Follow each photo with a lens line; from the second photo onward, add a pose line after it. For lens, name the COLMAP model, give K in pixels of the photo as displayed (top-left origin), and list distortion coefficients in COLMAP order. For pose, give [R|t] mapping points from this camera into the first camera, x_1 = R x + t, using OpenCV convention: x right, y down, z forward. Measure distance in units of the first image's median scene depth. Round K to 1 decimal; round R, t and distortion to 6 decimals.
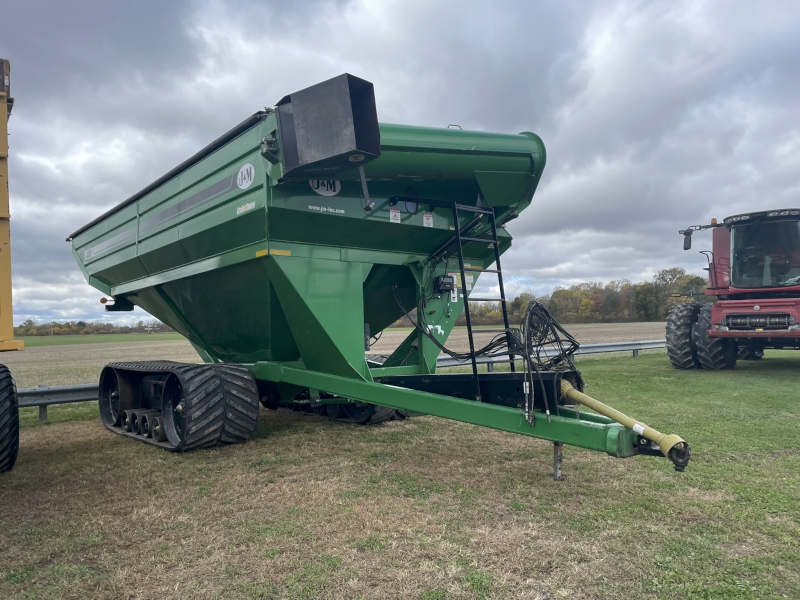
lens RADIAL K [[604.6, 0, 400.0], [0, 604.6, 300.0], [0, 0, 1]] dist [0.088176, -0.112065]
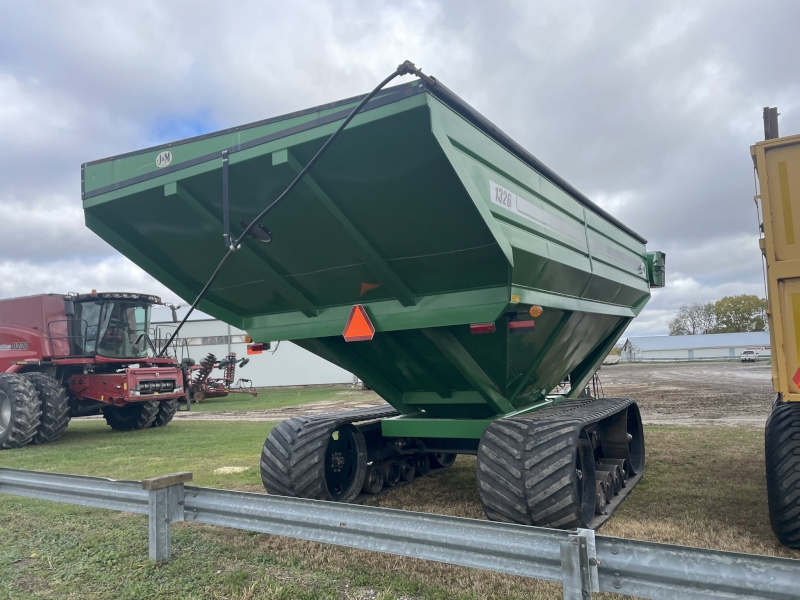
lens RADIAL K [[604.6, 0, 400.0], [0, 604.6, 300.0], [0, 0, 1]] dist [0.088176, -0.112065]
pose [[-0.325923, 0.145595, 0.934118, -0.696785], [0.016749, 0.988804, -0.148275, 0.053259], [-0.945248, -0.032681, -0.324713, 0.945282]]
